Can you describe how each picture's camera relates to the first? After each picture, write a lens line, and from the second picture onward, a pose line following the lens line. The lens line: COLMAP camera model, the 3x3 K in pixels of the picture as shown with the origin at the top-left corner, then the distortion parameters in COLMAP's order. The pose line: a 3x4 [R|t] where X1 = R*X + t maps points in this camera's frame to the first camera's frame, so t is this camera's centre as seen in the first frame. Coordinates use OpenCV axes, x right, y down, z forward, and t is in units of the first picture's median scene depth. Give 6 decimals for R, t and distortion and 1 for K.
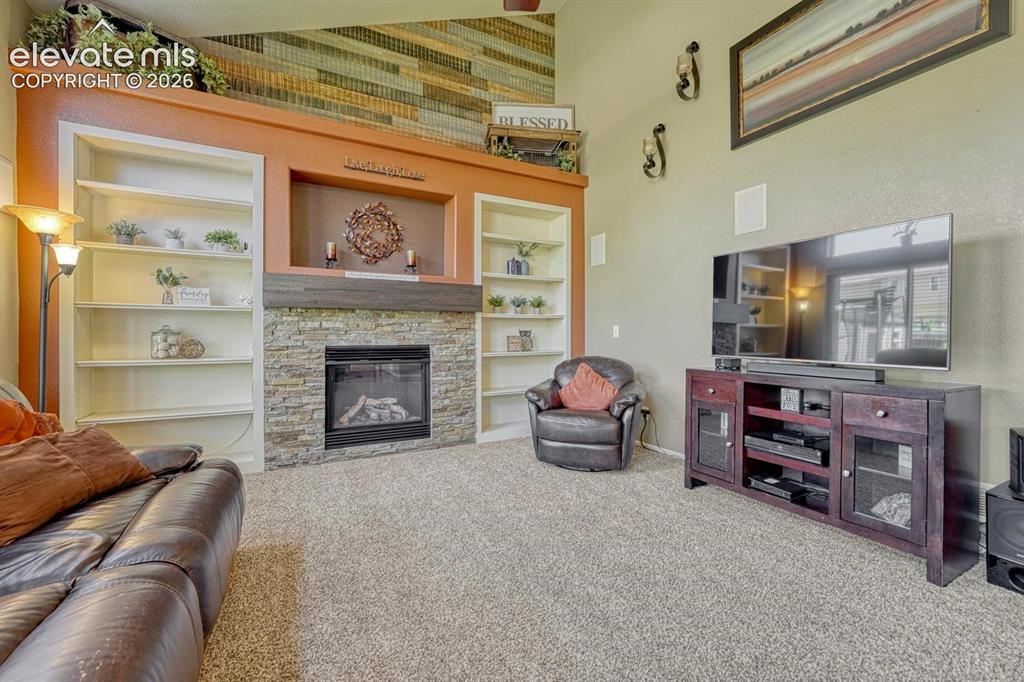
lens RADIAL K [[424.7, 0, 518.9], [0, 424.7, 331.6], [0, 0, 1]] dist [-0.009646, 0.001947]
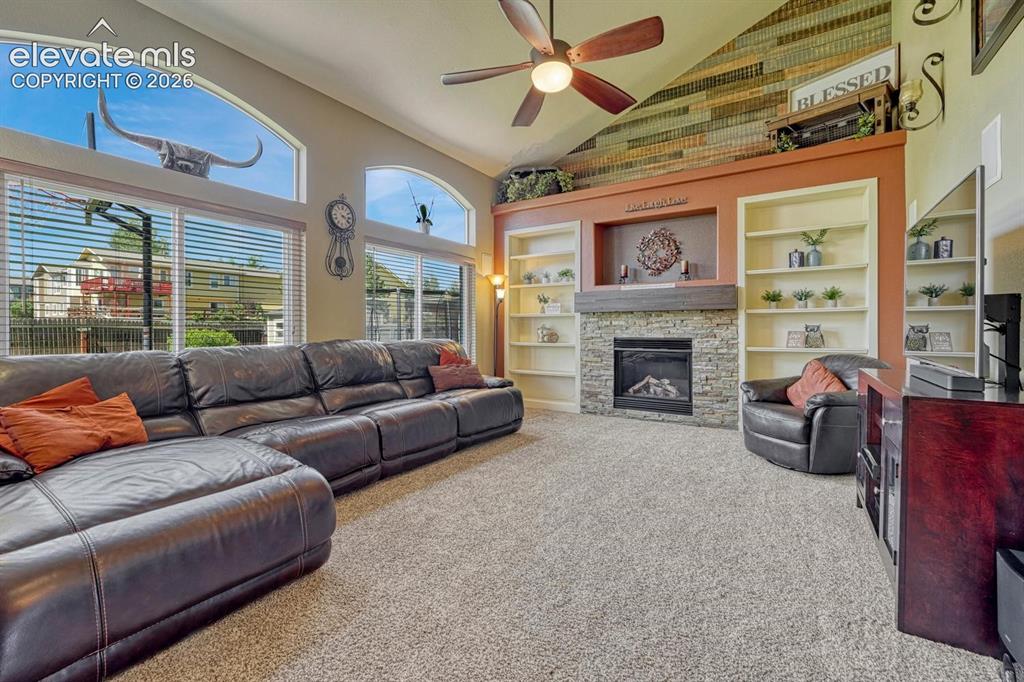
lens RADIAL K [[424.7, 0, 519.8], [0, 424.7, 334.9], [0, 0, 1]] dist [-0.009646, 0.001947]
pose [[0.496778, 0.007806, -0.867843, 0.615204], [0.001557, 0.999950, 0.009885, 0.009257], [0.867877, -0.006262, 0.496741, -0.016963]]
